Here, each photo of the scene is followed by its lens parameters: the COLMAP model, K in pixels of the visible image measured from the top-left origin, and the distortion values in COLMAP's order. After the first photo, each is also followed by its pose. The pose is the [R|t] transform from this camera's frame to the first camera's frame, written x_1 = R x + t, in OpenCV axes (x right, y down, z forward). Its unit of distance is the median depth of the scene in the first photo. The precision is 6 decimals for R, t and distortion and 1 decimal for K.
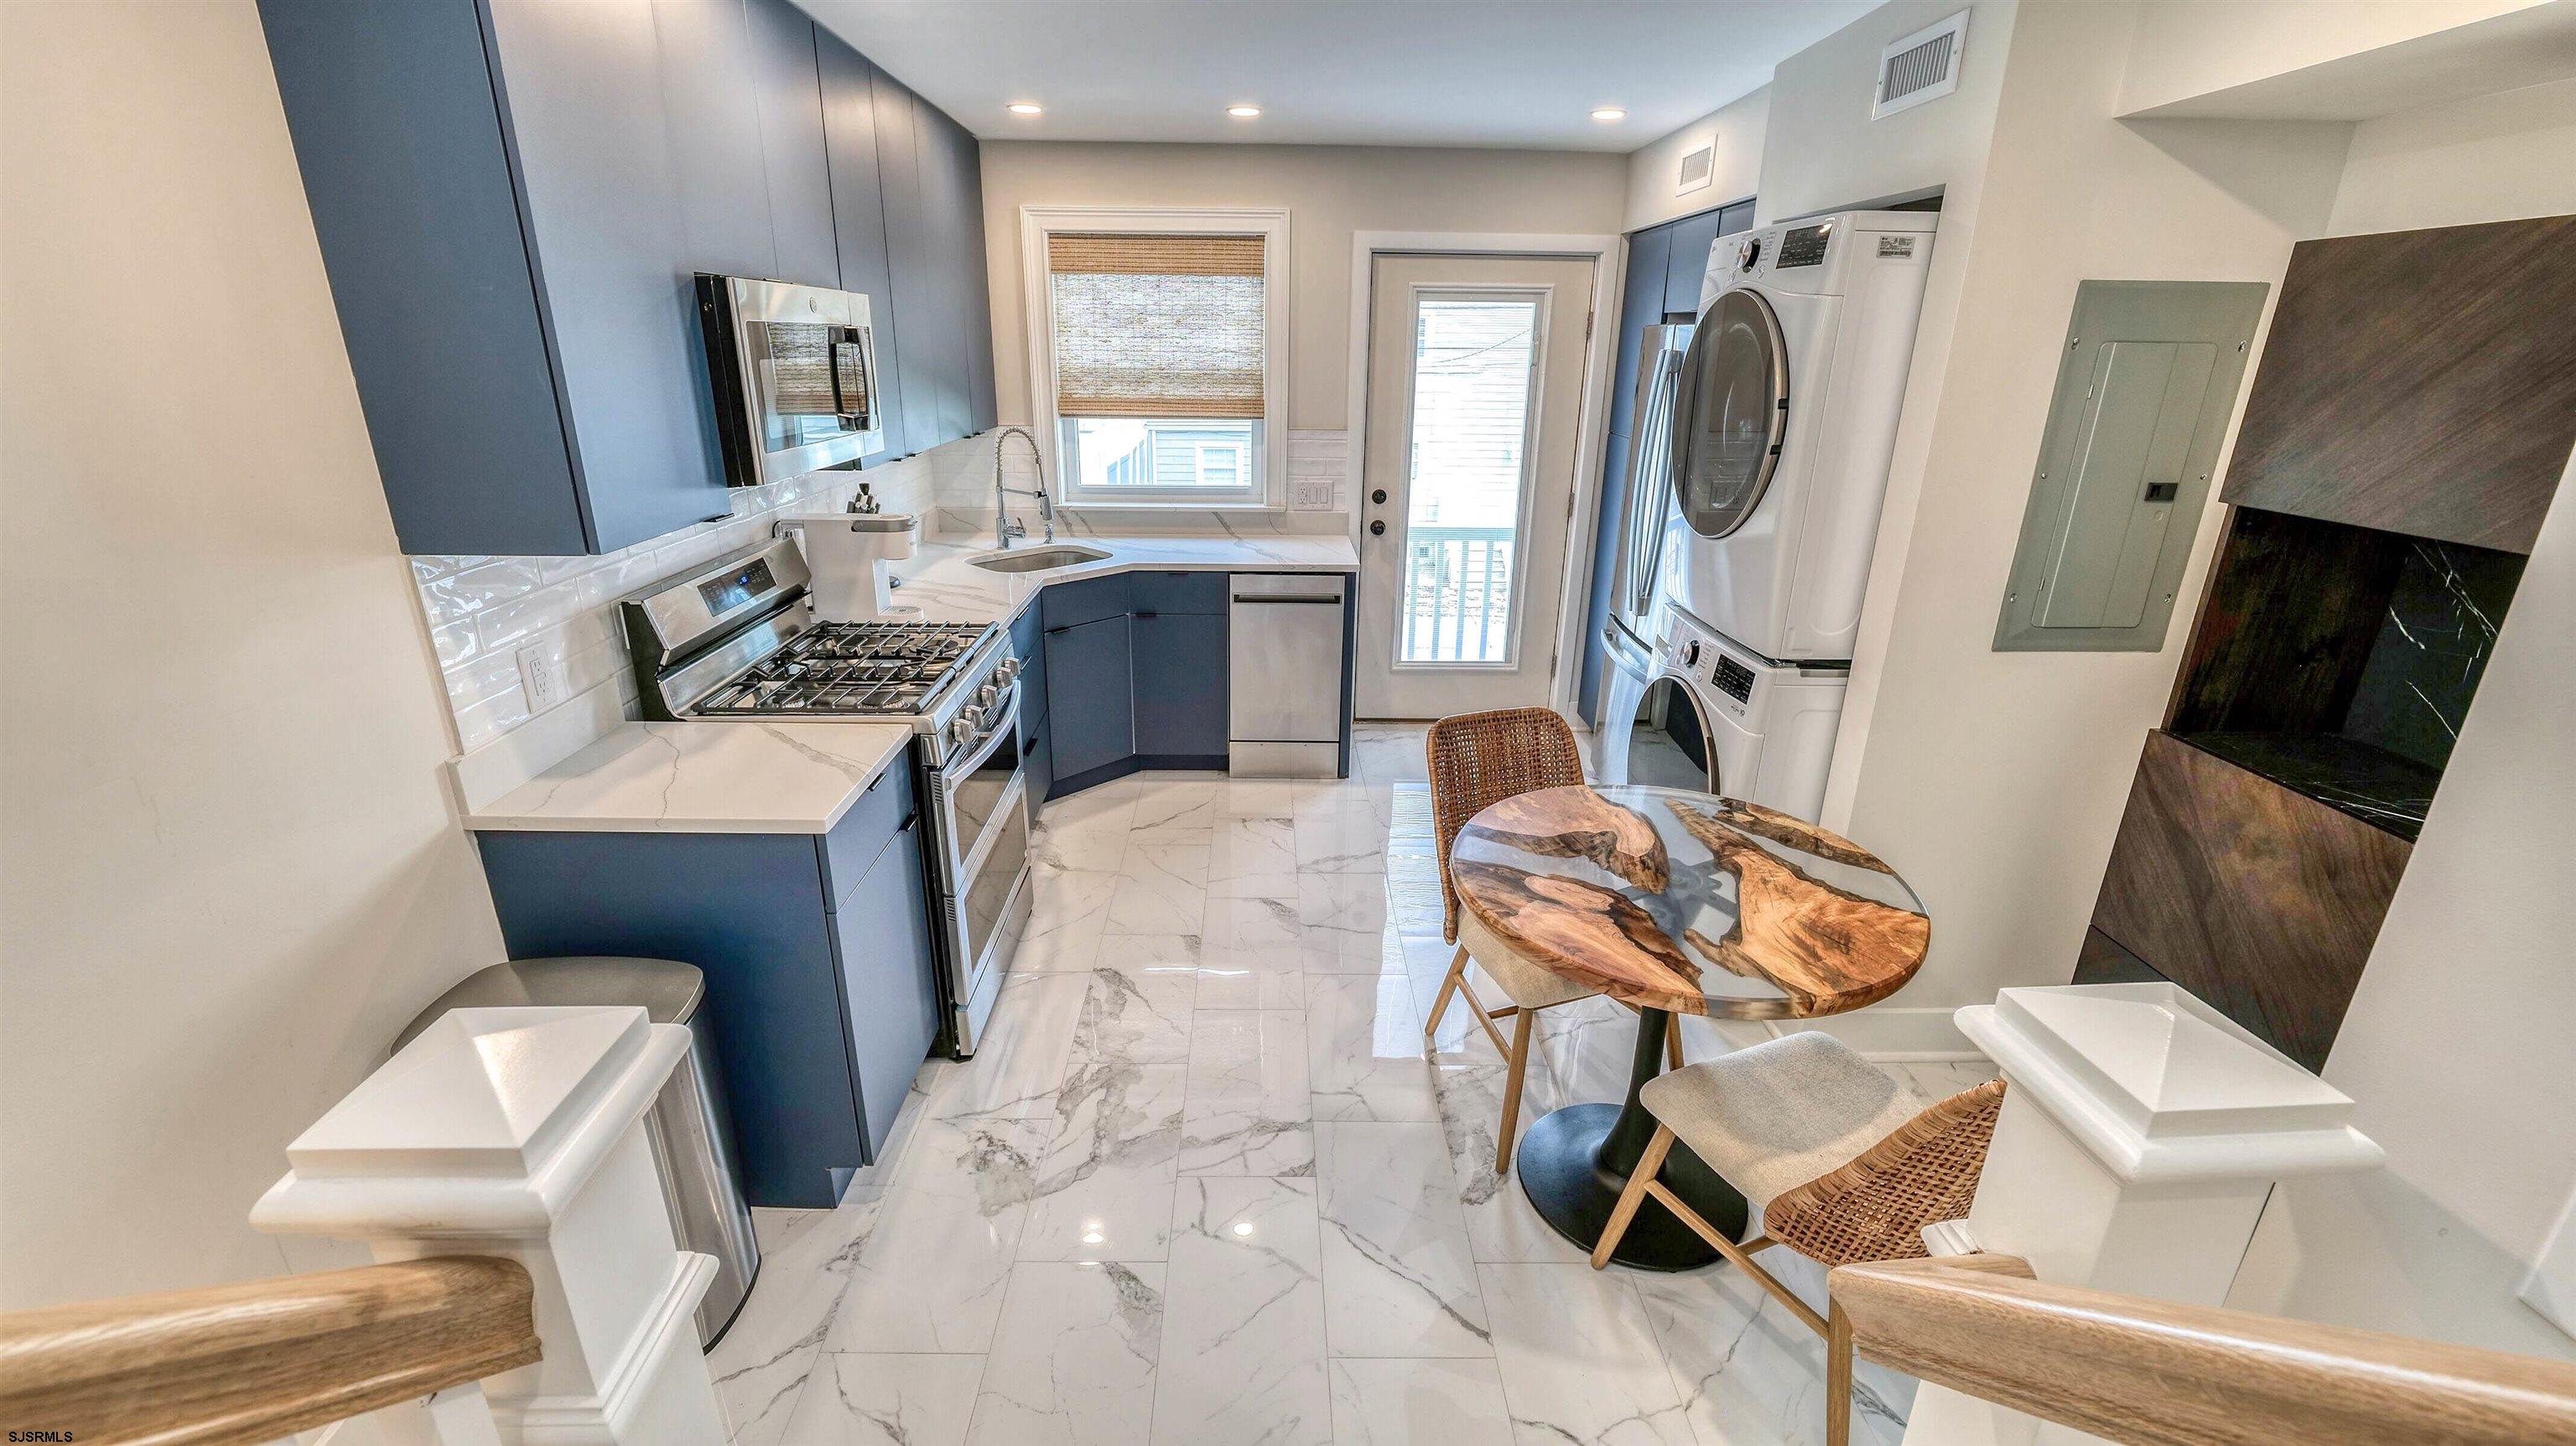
lens RADIAL K [[1050.6, 0, 1249.4], [0, 1050.6, 690.2], [0, 0, 1]] dist [-0.012242, 0.001294]
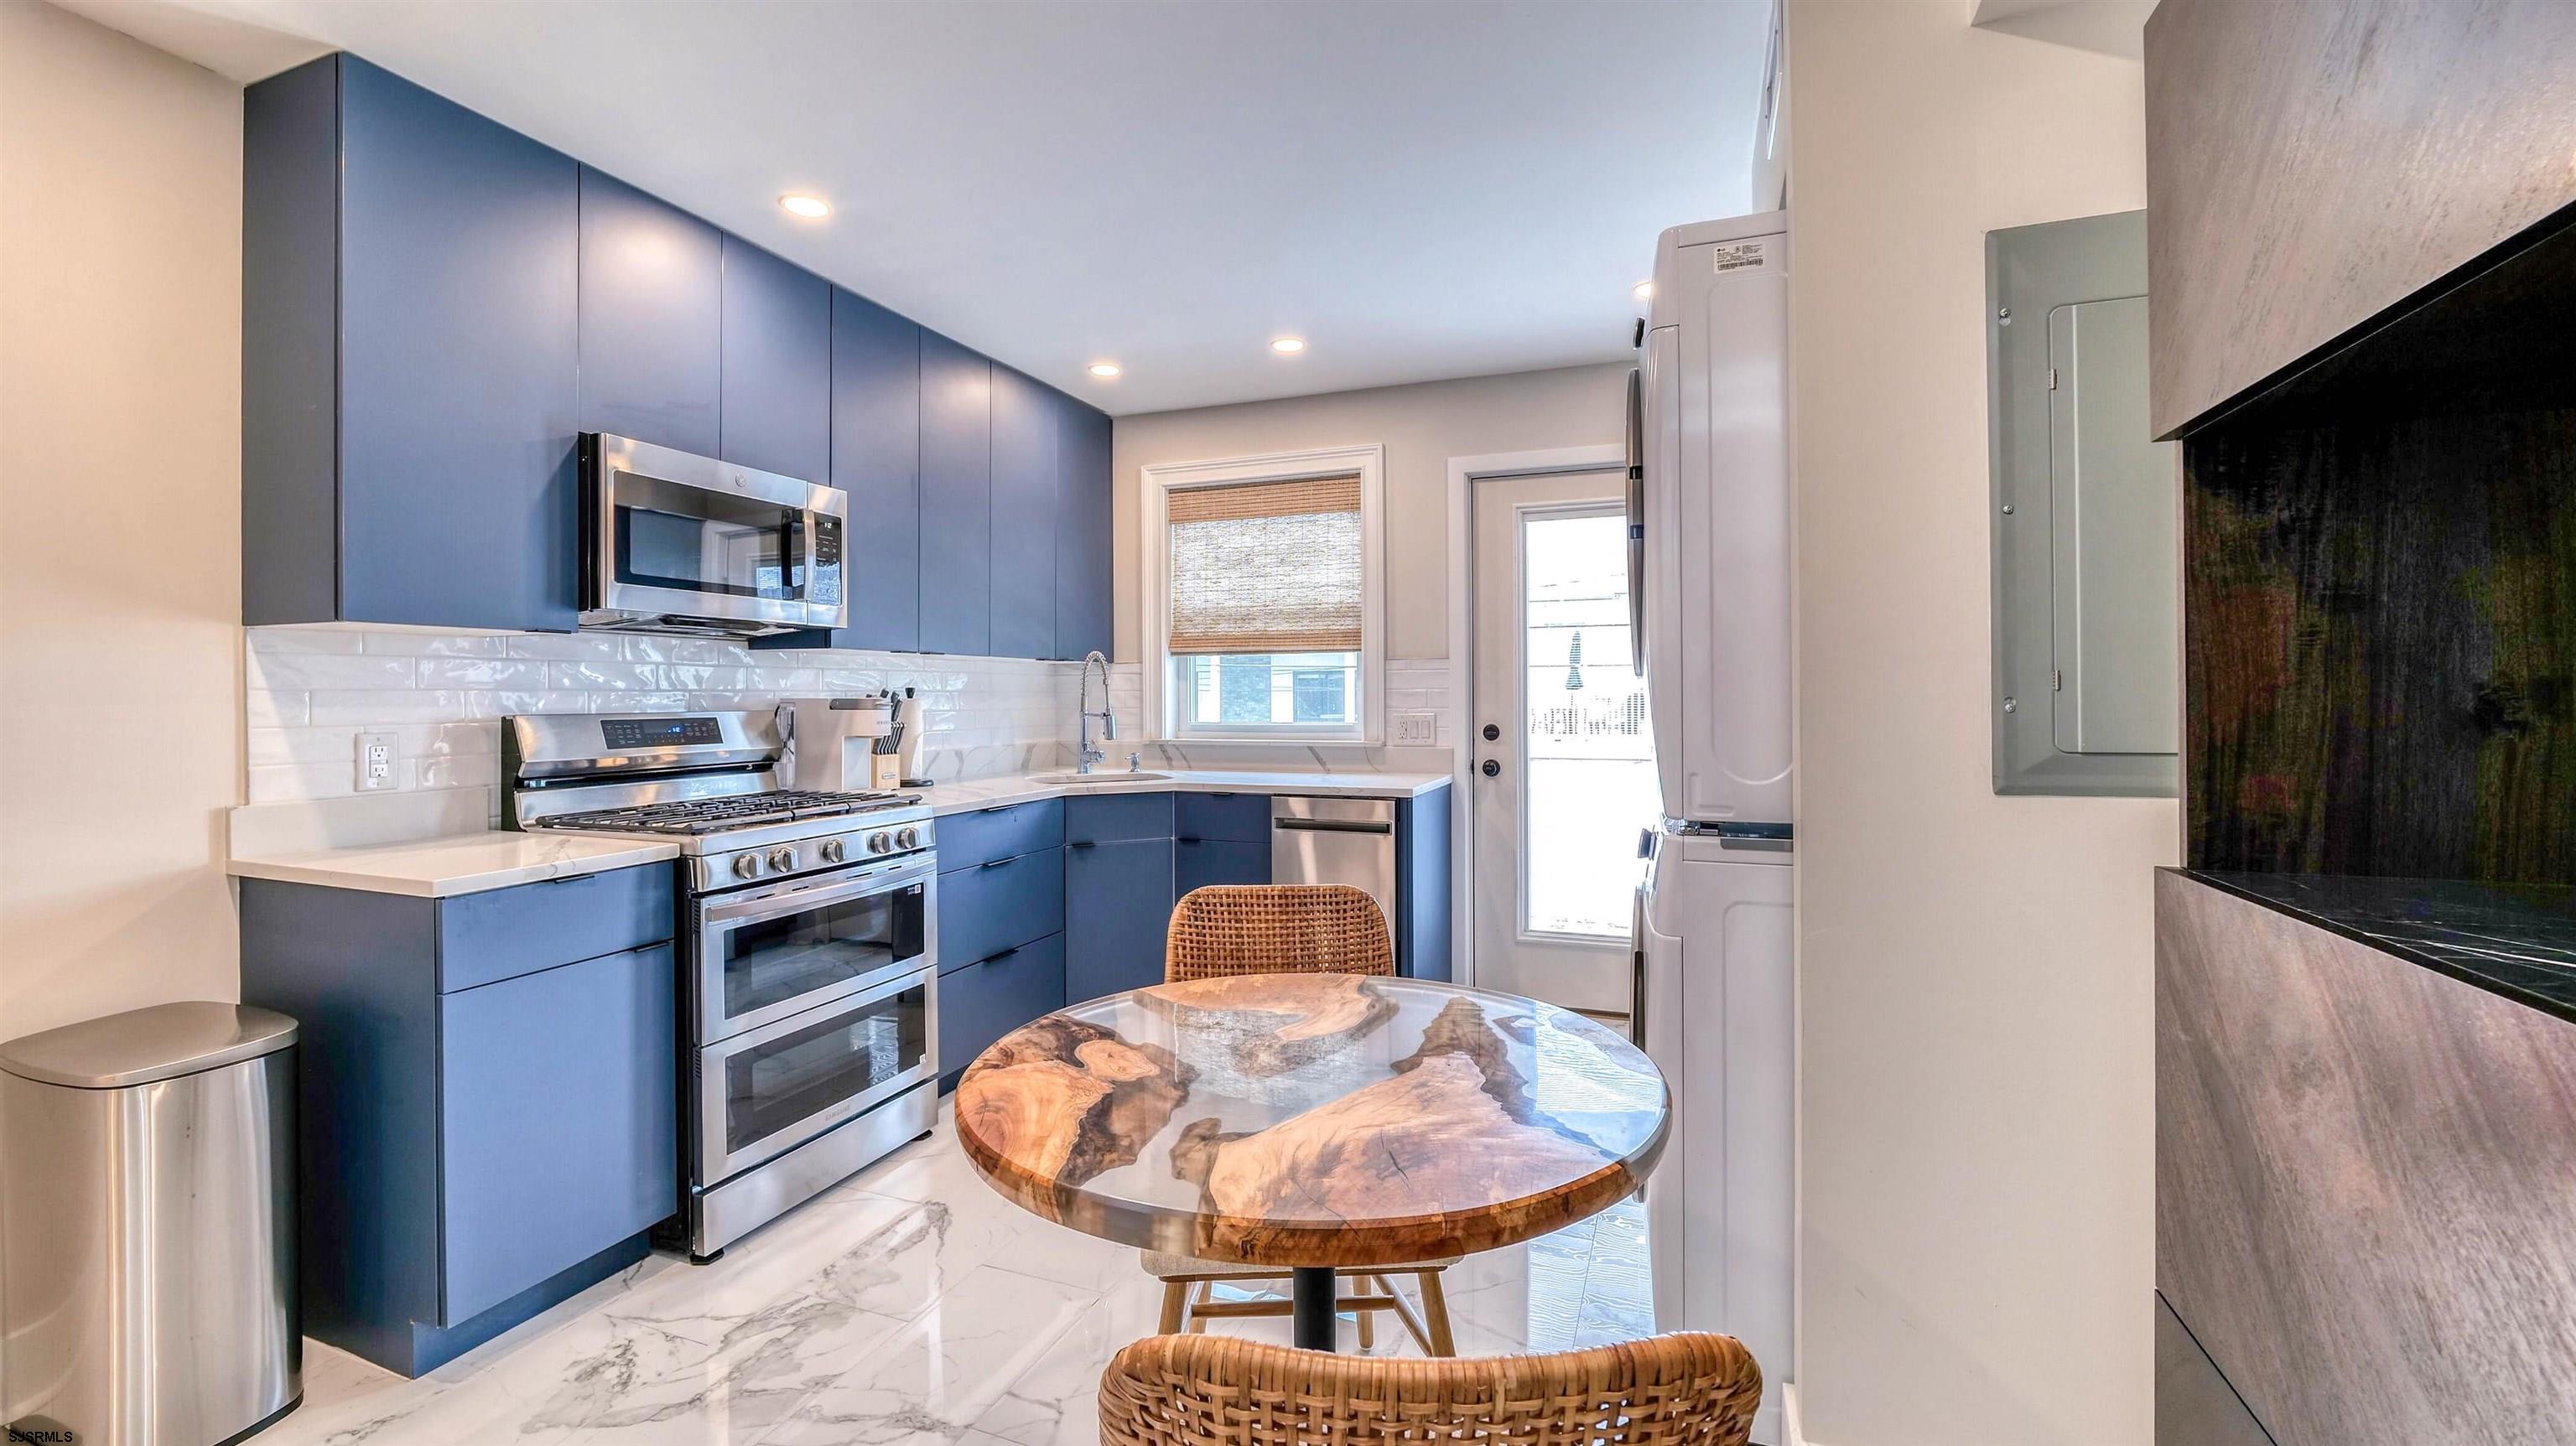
lens RADIAL K [[1050.6, 0, 1240.0], [0, 1050.6, 669.3], [0, 0, 1]] dist [-0.012242, 0.001294]
pose [[0.927018, -0.021856, -0.374379, 0.295998], [-0.104374, 0.943819, -0.313546, 0.073064], [0.360199, 0.329738, 0.872657, 0.158218]]
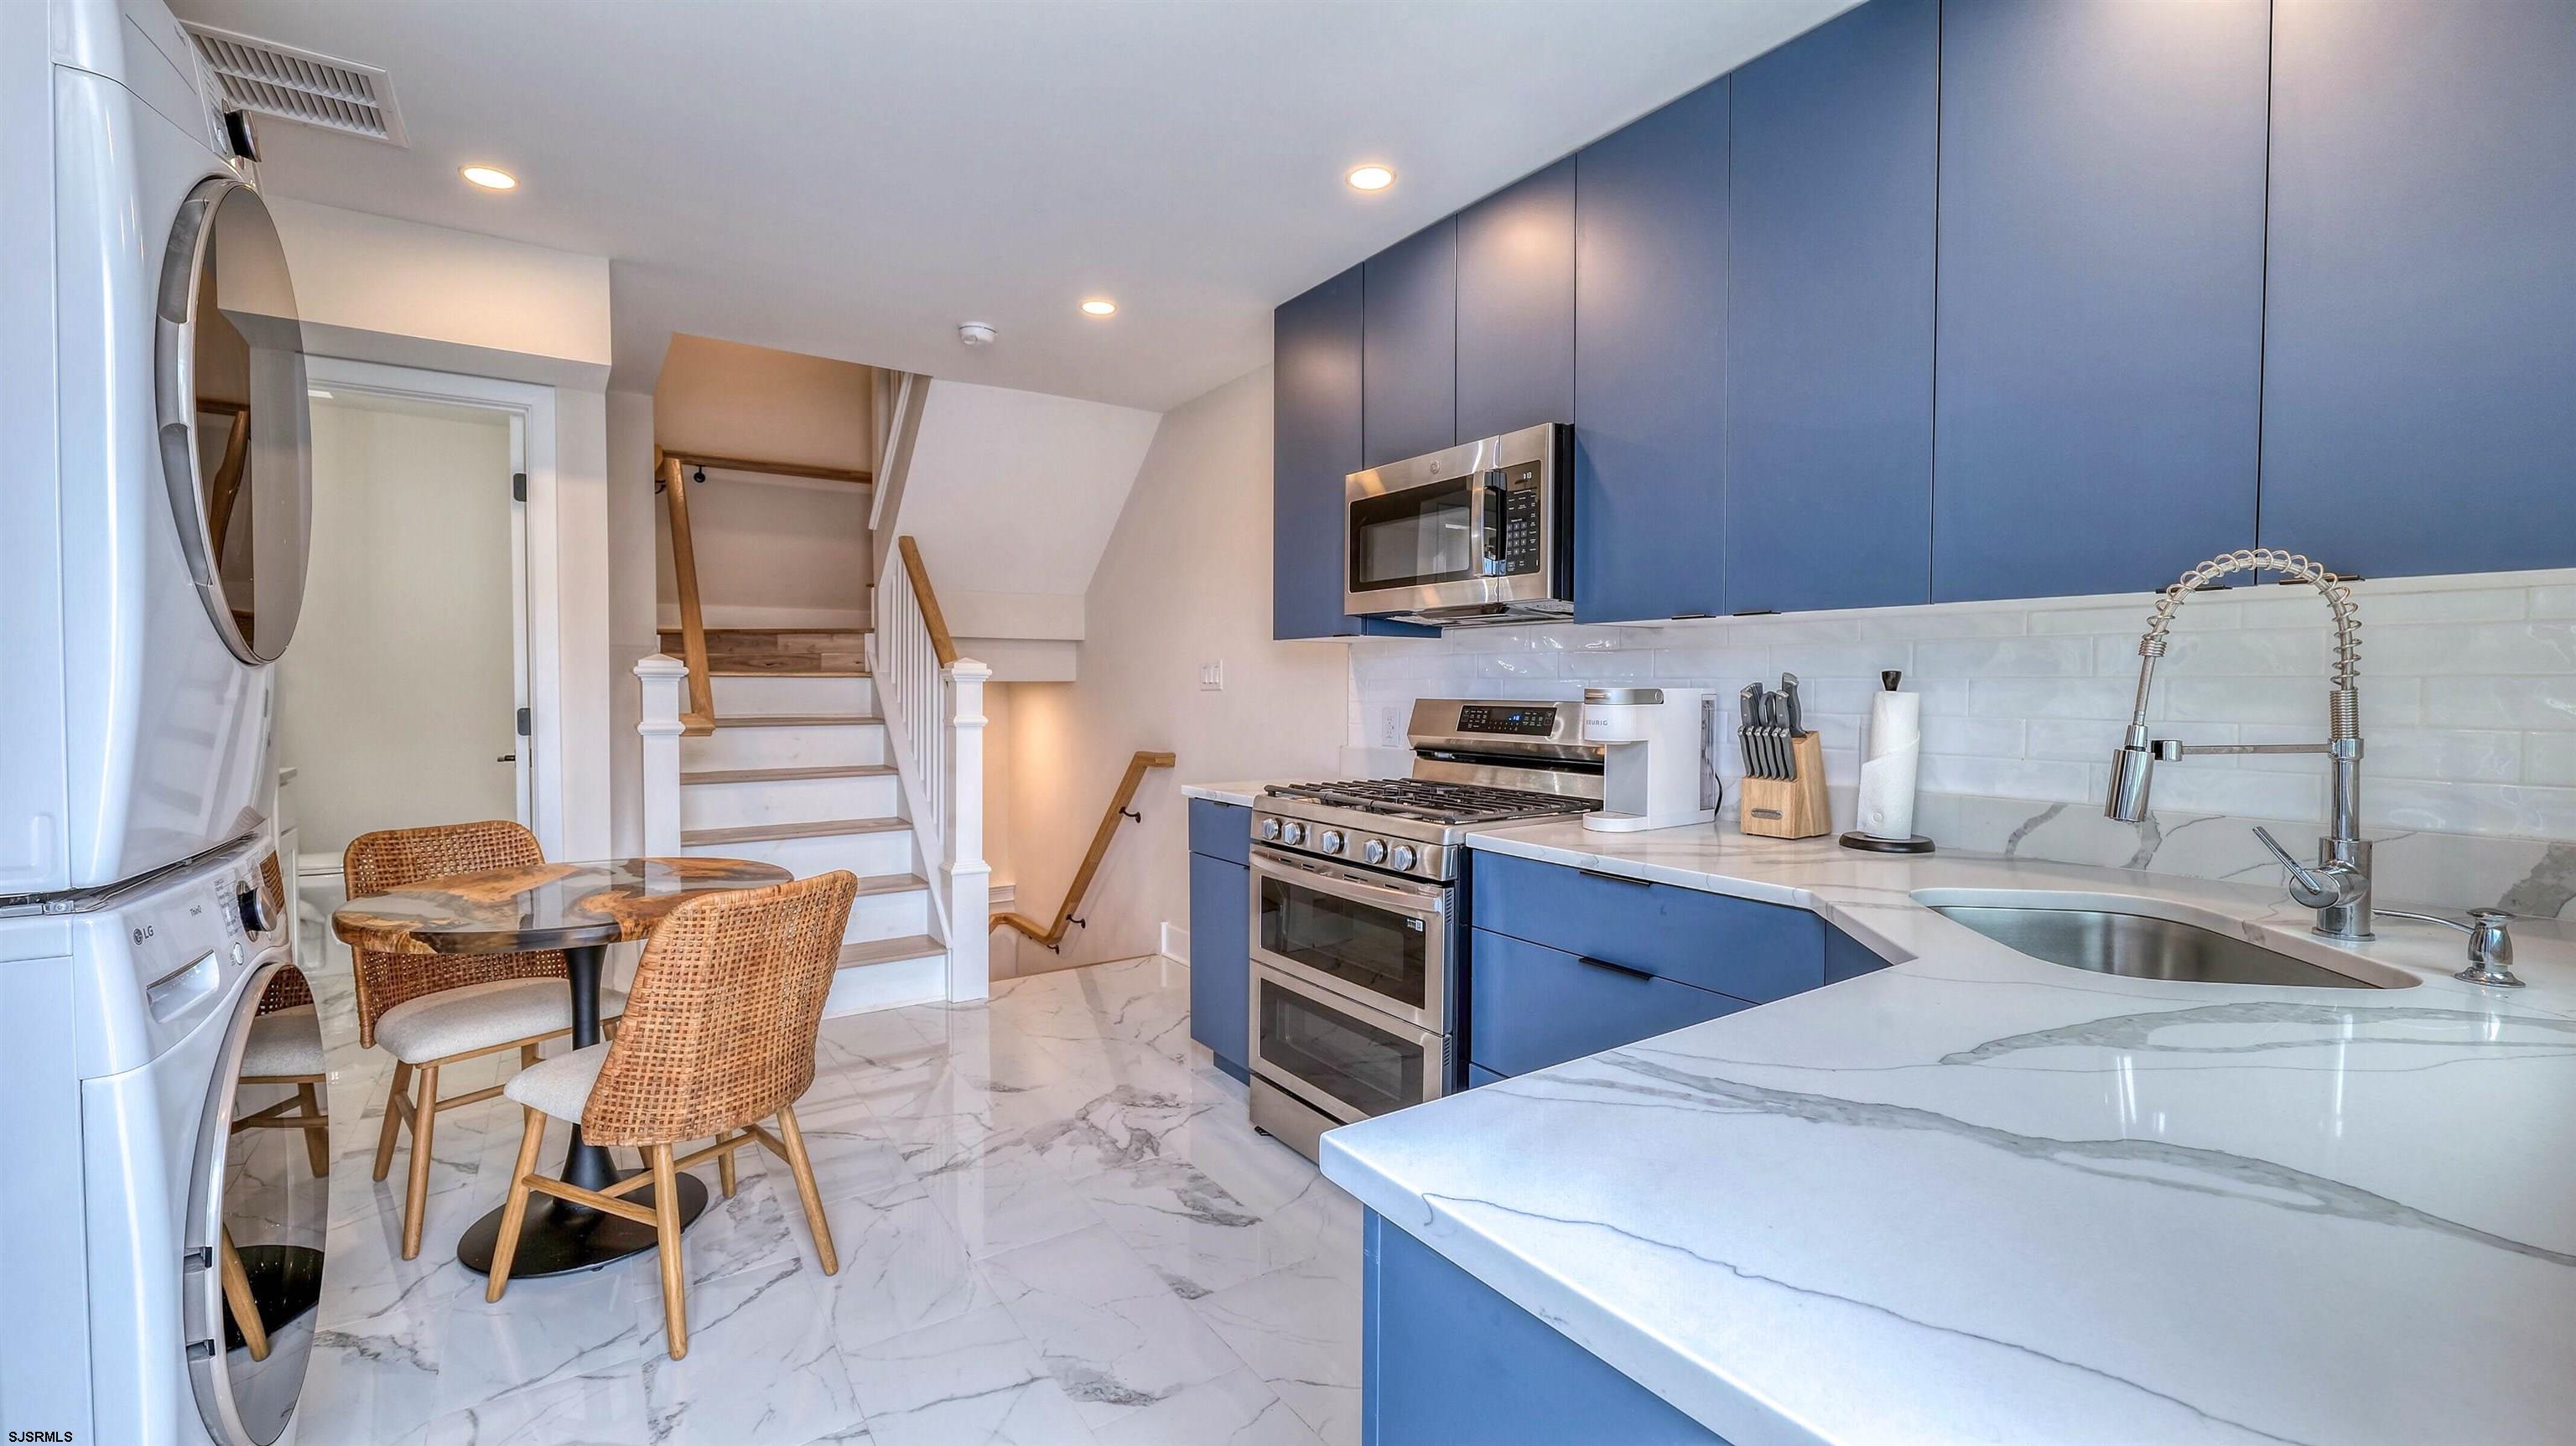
lens RADIAL K [[1050.6, 0, 1301.4], [0, 1050.6, 700.3], [0, 0, 1]] dist [-0.012242, 0.001294]
pose [[-0.812718, -0.006846, -0.582617, 0.210348], [-0.194489, 0.945767, 0.260188, -0.228257], [0.549239, 0.324772, -0.769974, 1.083192]]
